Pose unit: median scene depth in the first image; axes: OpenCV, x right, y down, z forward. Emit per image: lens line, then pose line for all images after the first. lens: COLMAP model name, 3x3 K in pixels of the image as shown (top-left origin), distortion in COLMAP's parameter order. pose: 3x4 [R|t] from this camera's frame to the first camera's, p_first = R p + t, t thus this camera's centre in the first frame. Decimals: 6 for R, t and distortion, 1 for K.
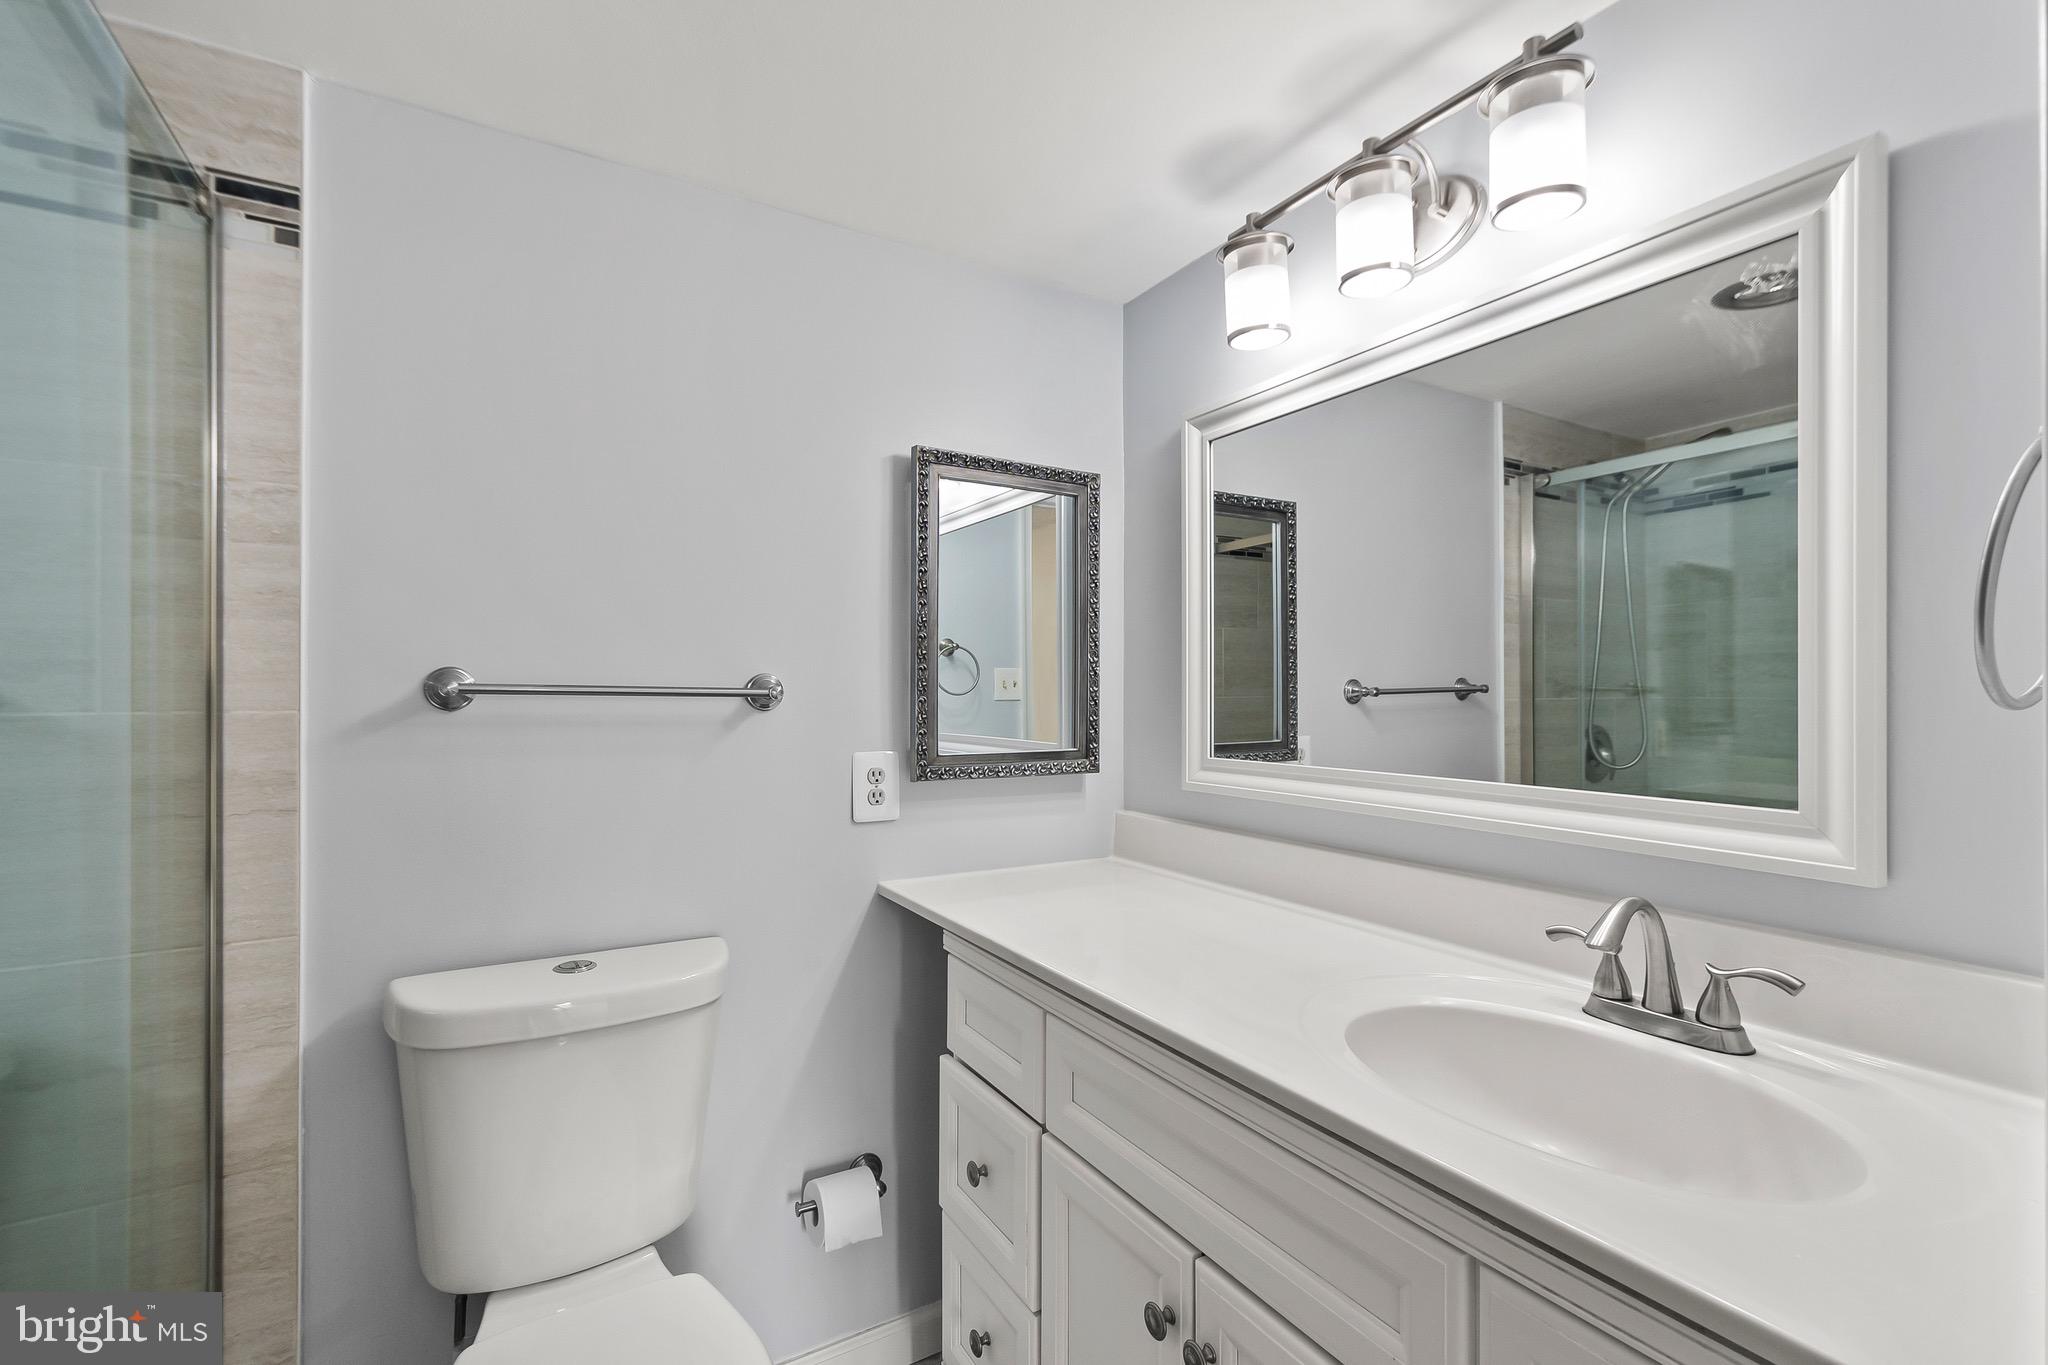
lens RADIAL K [[910.1, 0, 1030.4], [0, 910.1, 691.2], [0, 0, 1]] dist [0.011218, -0.003422]
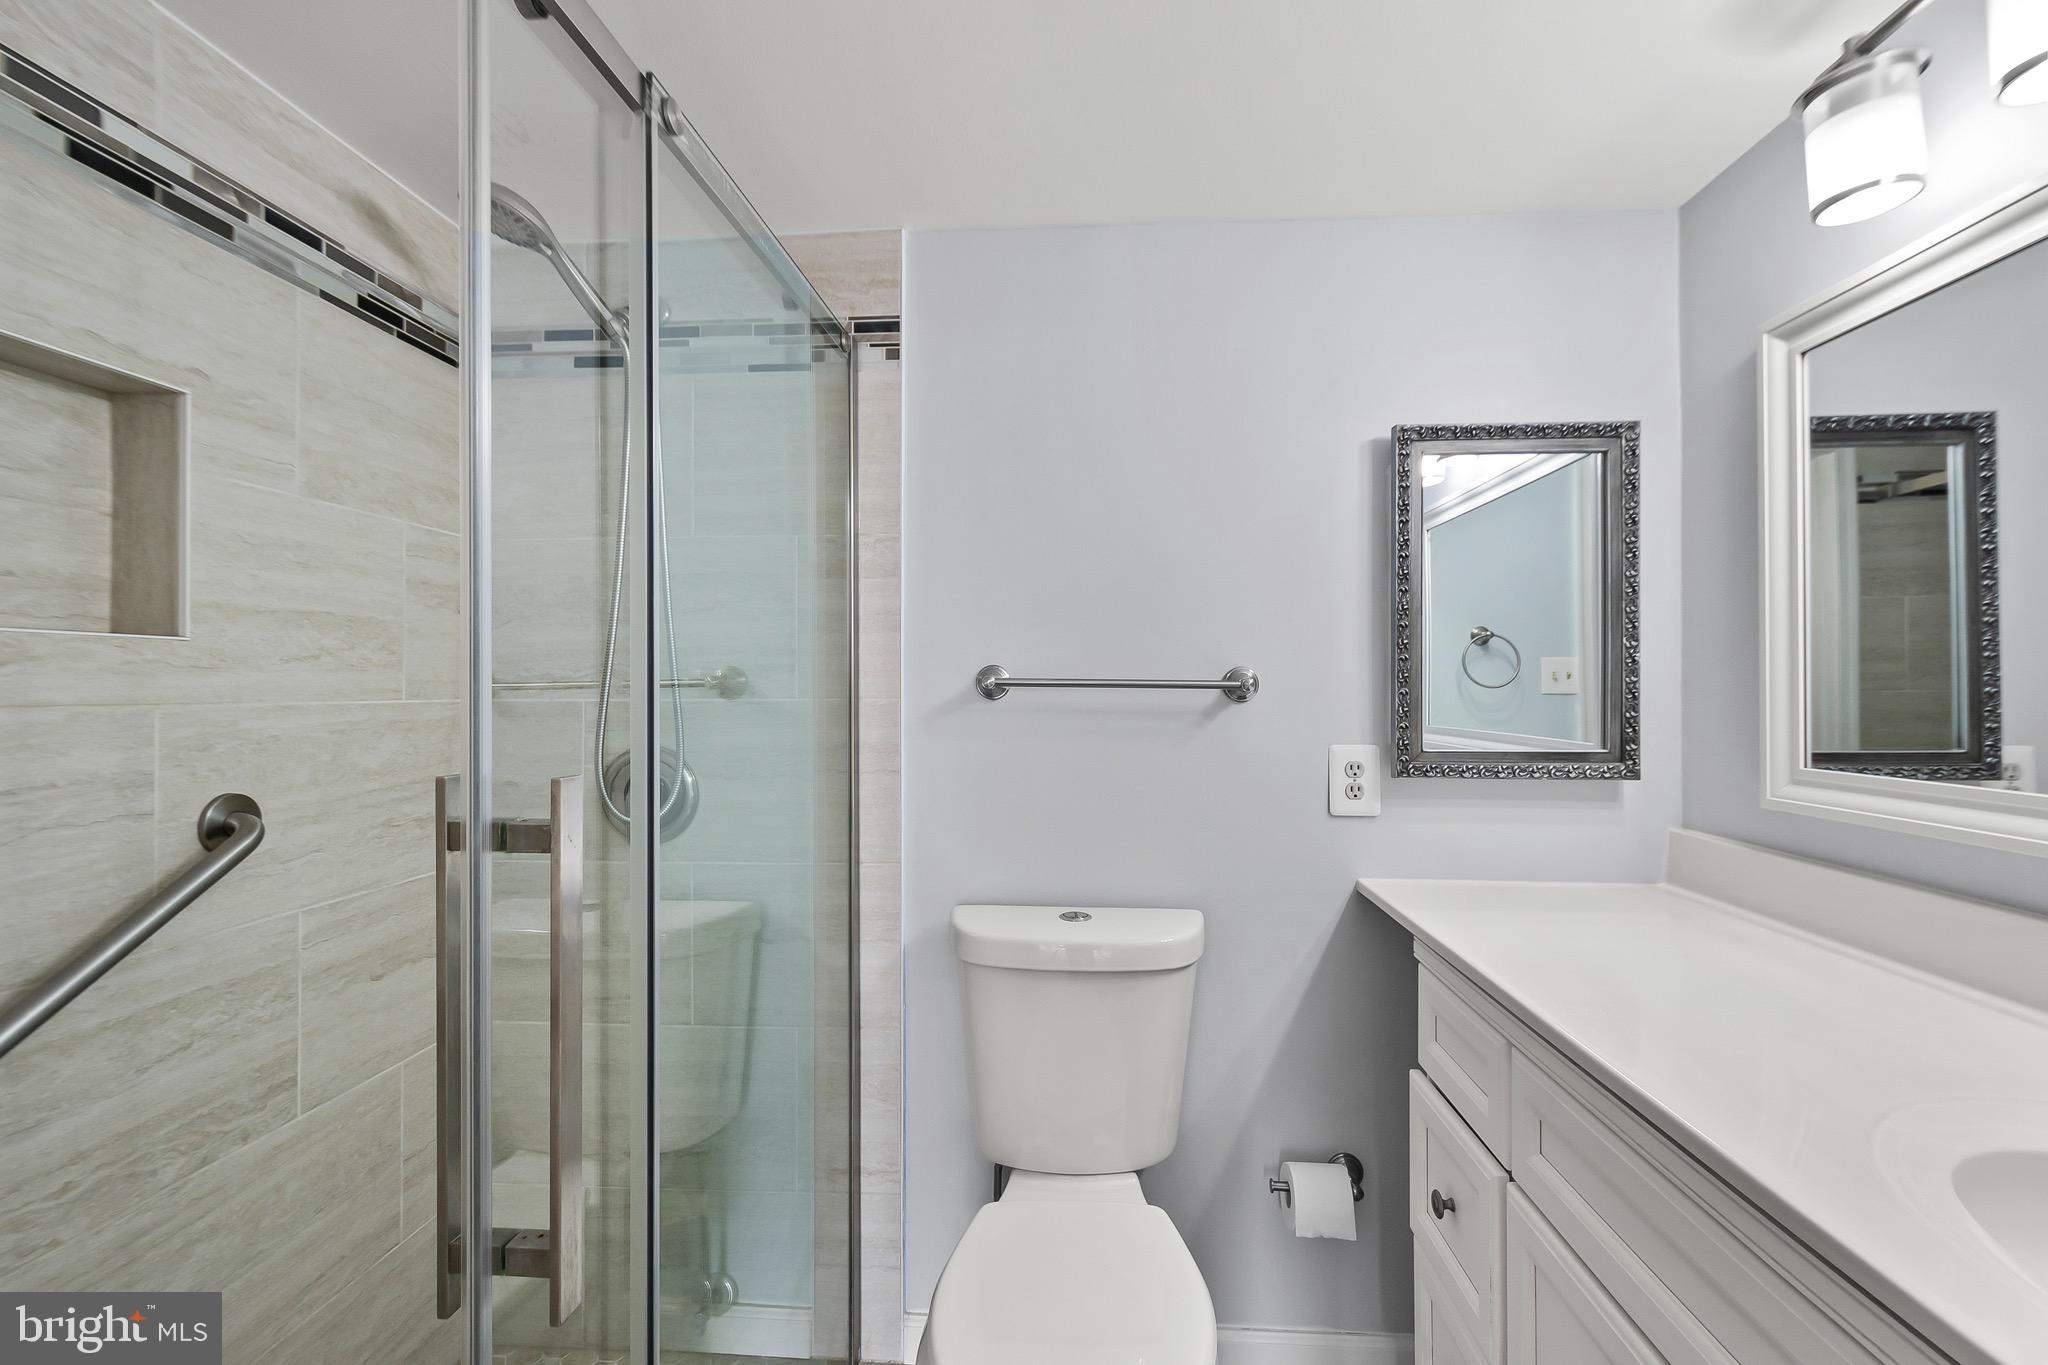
lens RADIAL K [[910.1, 0, 1087.1], [0, 910.1, 686.9], [0, 0, 1]] dist [0.011218, -0.003422]
pose [[0.822019, -0.002966, -0.569452, 0.160384], [0.002174, 0.999995, -0.002070, 0.005849], [0.569456, 0.000463, 0.822022, 0.033144]]
